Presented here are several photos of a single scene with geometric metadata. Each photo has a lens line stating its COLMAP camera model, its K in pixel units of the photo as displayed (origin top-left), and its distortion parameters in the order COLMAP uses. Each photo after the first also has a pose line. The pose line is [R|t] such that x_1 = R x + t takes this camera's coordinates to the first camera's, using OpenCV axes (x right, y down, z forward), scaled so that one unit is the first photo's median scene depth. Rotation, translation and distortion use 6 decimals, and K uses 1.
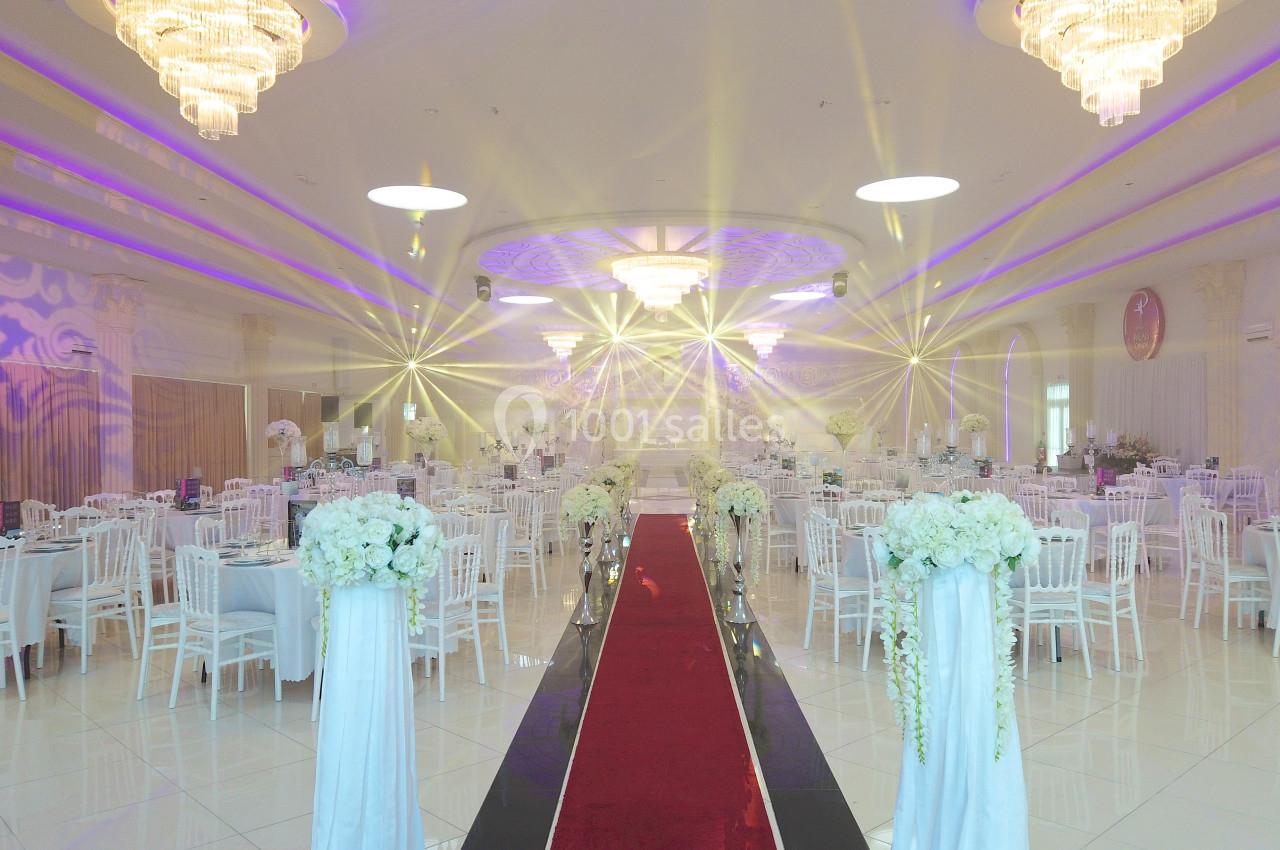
lens RADIAL K [[1203.3, 0, 643.0], [0, 1203.3, 424.7], [0, 0, 1]] dist [-0.001780, 0.000000]
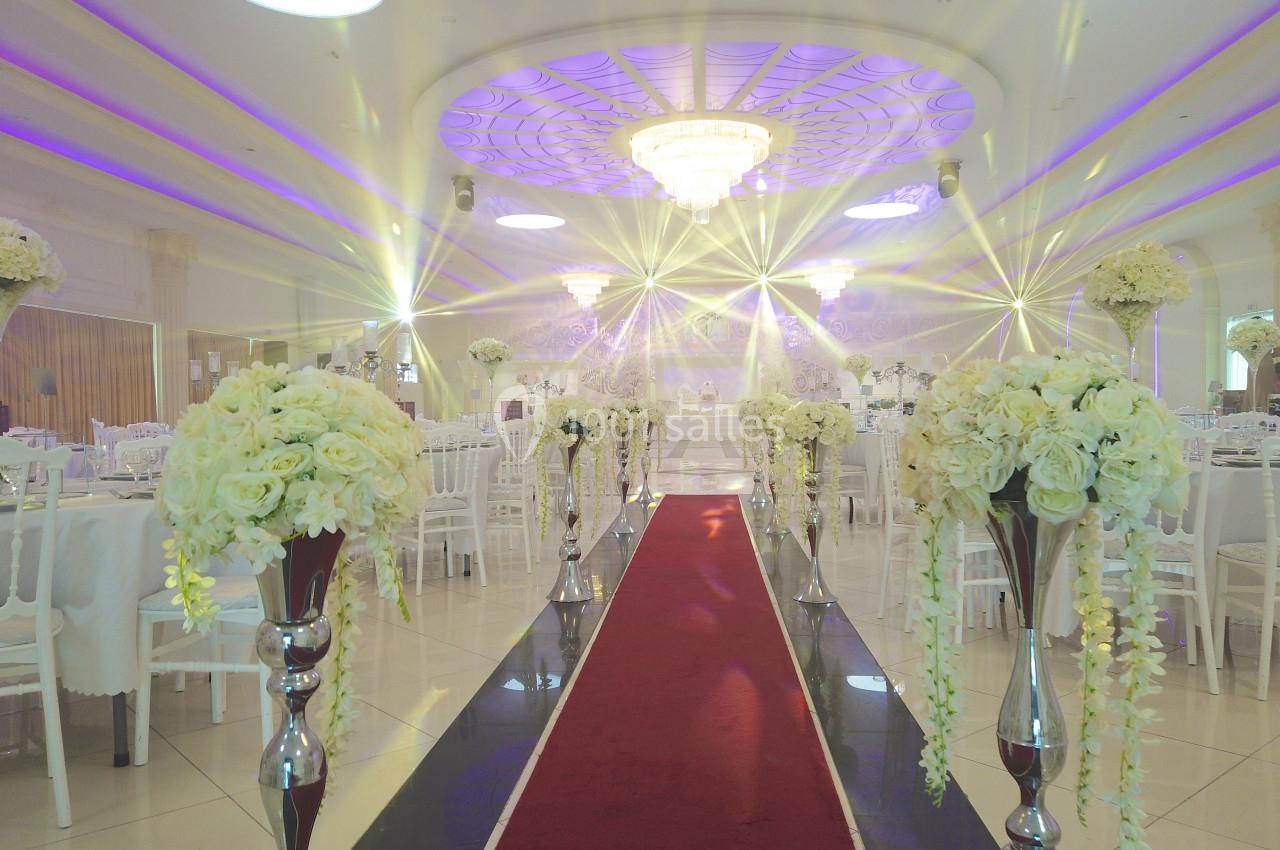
lens RADIAL K [[1203.3, 0, 635.7], [0, 1203.3, 425.3], [0, 0, 1]] dist [-0.001780, 0.000000]
pose [[0.999025, -0.000946, -0.044129, 0.006872], [0.001732, 0.999840, 0.017783, 0.018102], [0.044105, -0.017842, 0.998868, 0.256591]]
